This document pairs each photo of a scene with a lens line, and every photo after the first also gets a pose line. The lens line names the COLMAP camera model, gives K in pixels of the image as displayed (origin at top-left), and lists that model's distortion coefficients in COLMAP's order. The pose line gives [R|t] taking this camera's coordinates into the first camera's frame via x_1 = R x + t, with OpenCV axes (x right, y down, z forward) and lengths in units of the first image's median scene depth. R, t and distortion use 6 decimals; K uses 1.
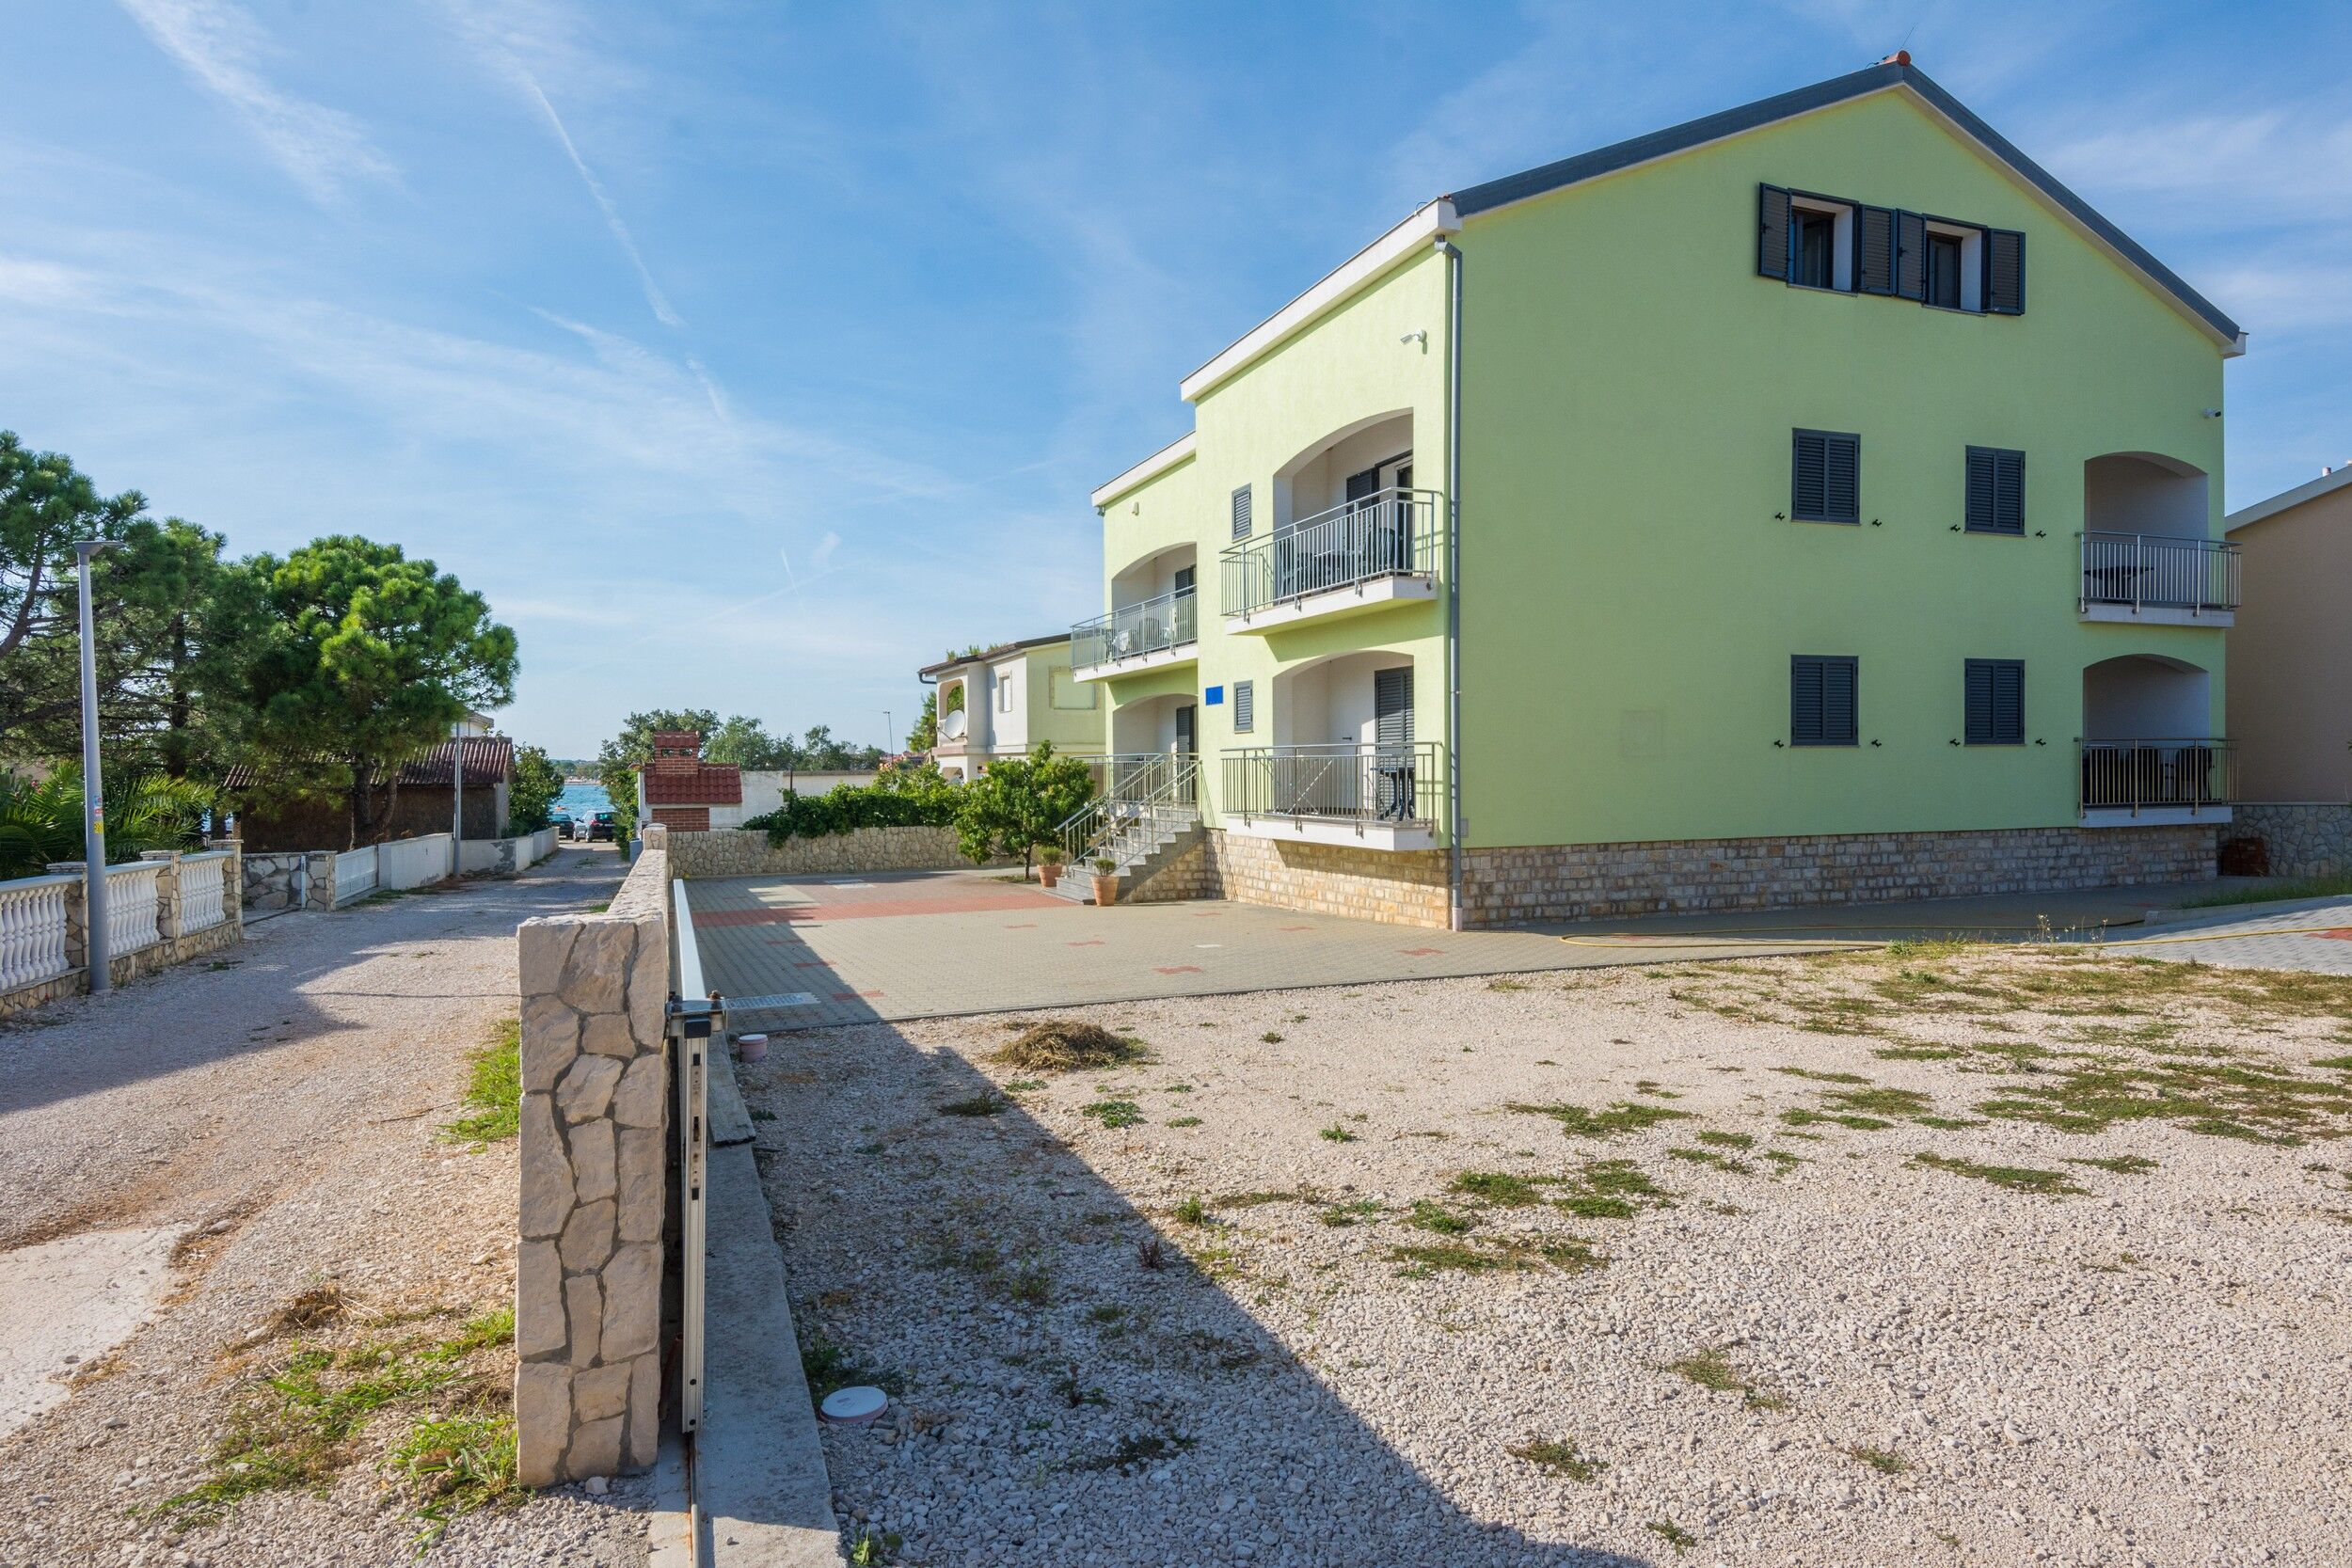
lens RADIAL K [[1402.0, 0, 1173.3], [0, 1402.0, 799.5], [0, 0, 1]] dist [0.059437, -0.064469]
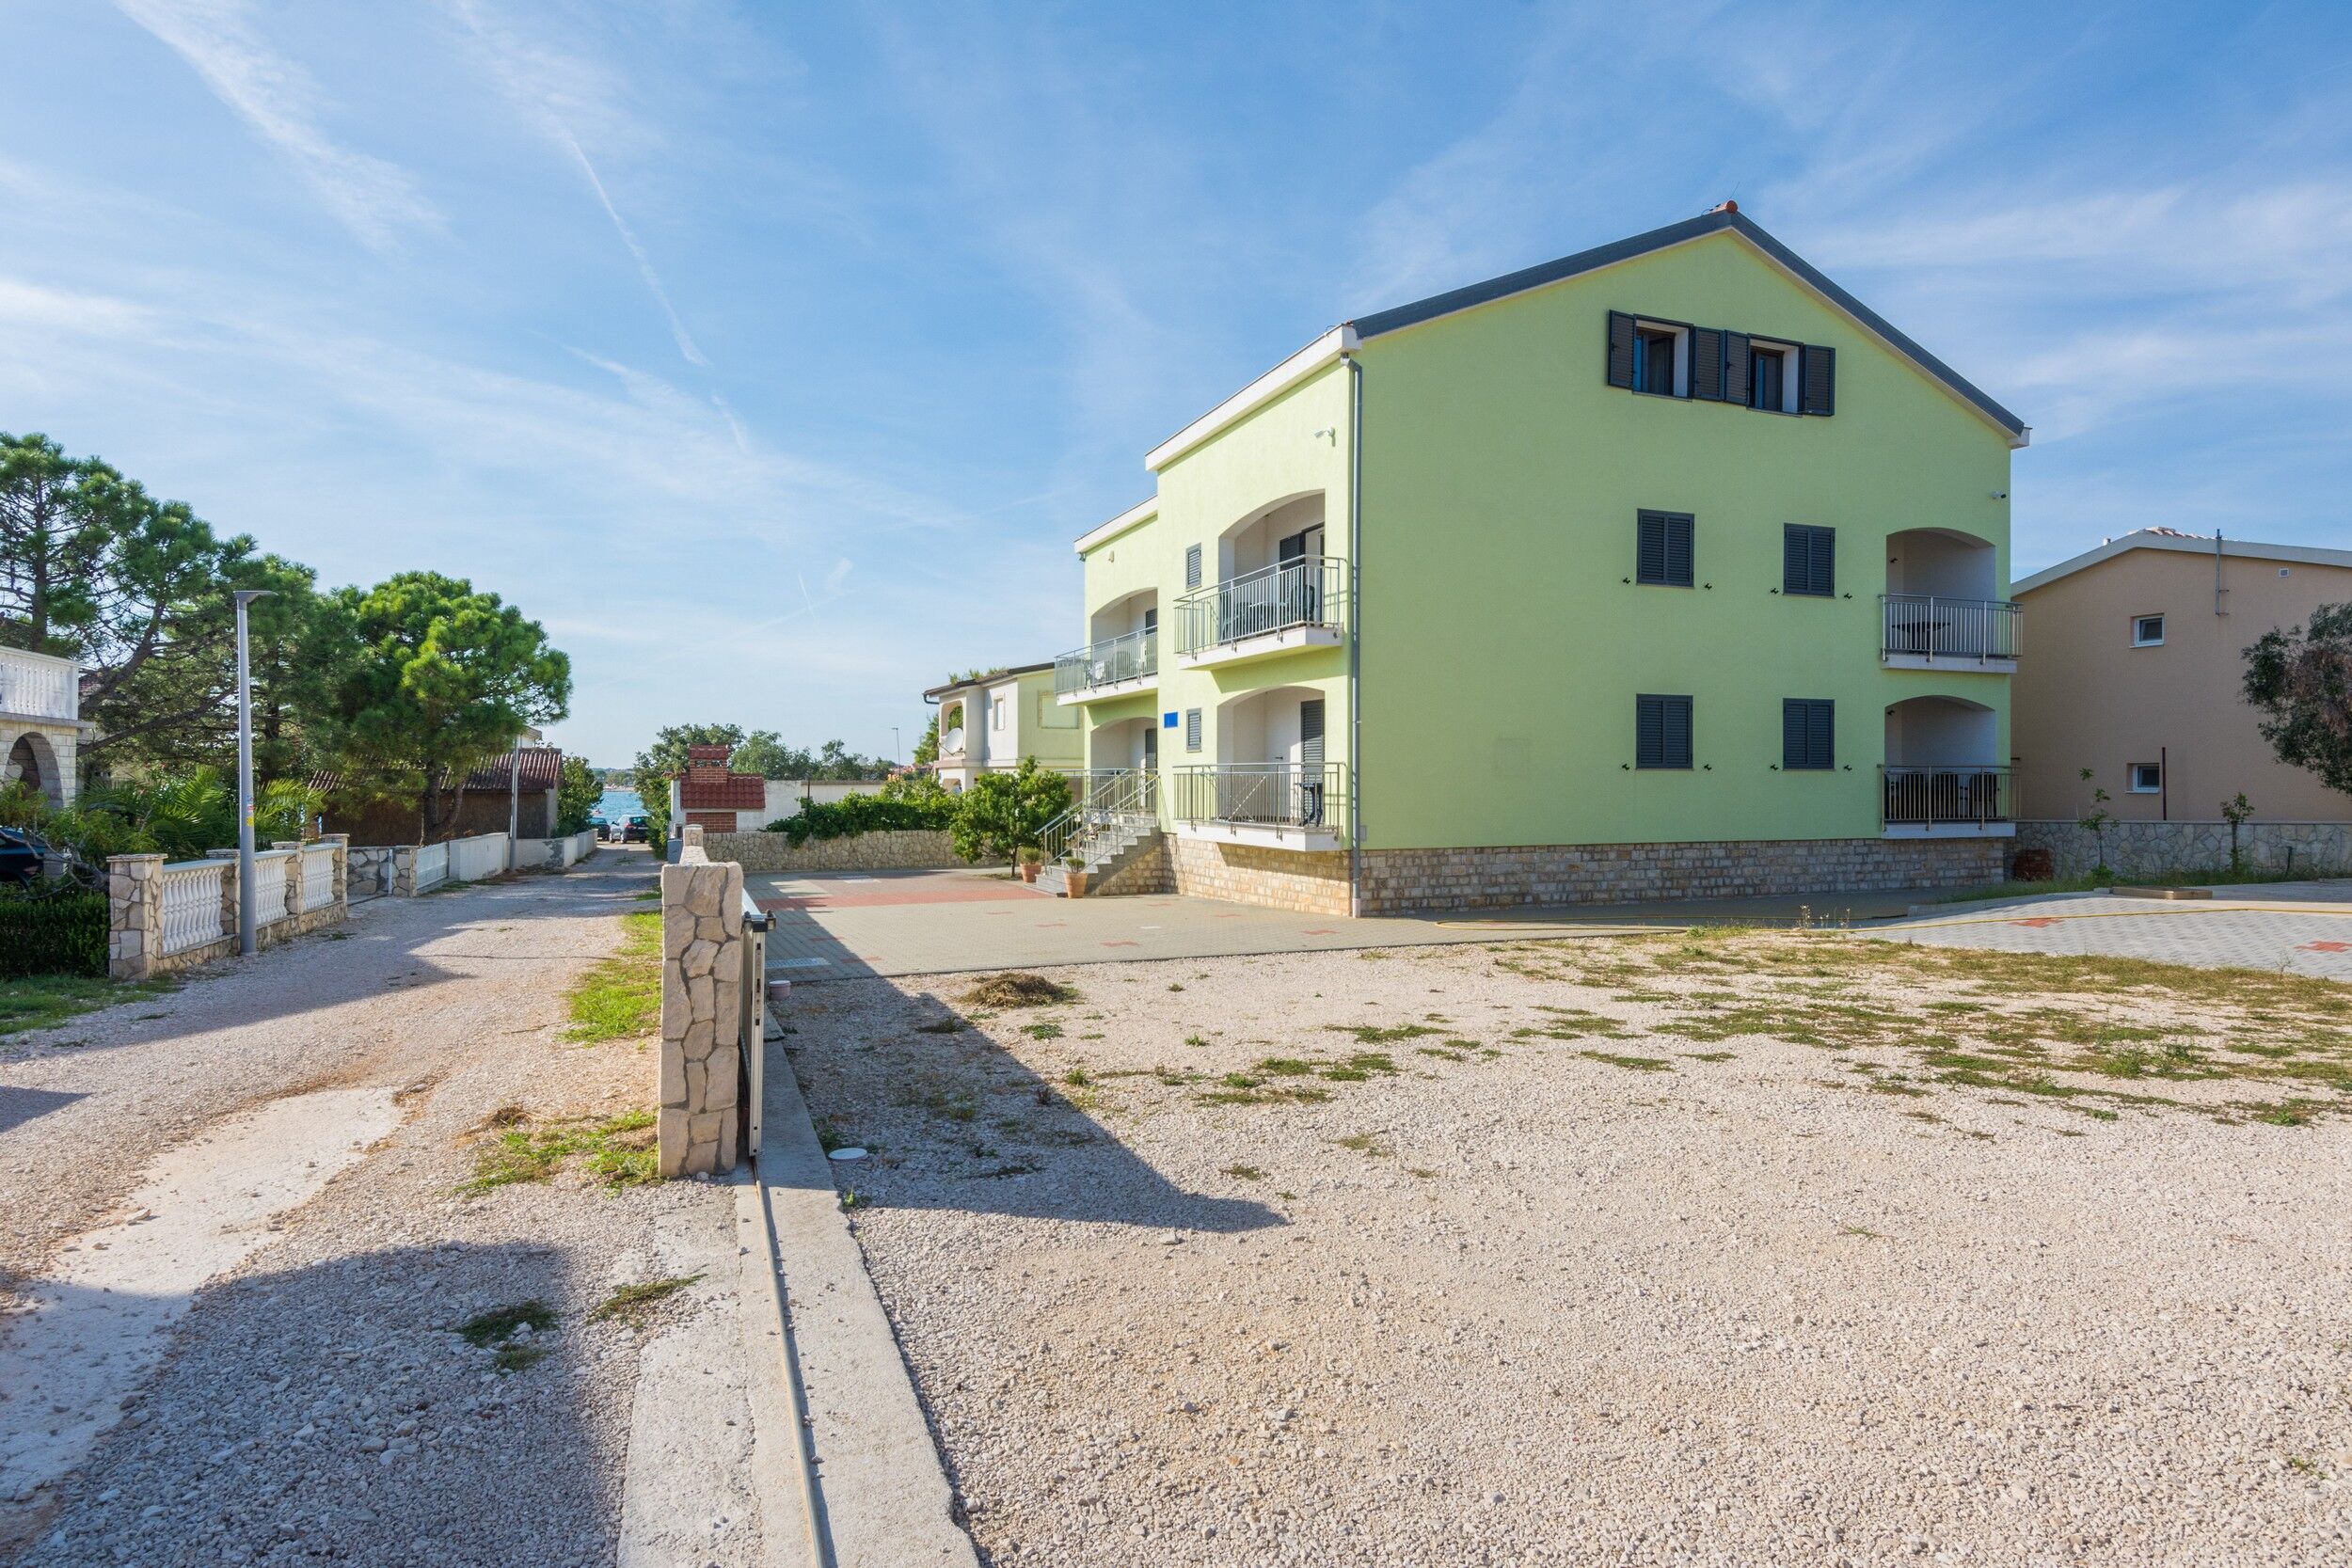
lens RADIAL K [[1322.1, 0, 1176.0], [0, 1322.1, 784.0], [0, 0, 1]] dist [0.023083, -0.002783]
pose [[0.999927, 0.010143, 0.006523, 0.029503], [-0.010007, 0.999739, -0.020547, 0.002228], [-0.006730, 0.020480, 0.999768, -0.115622]]
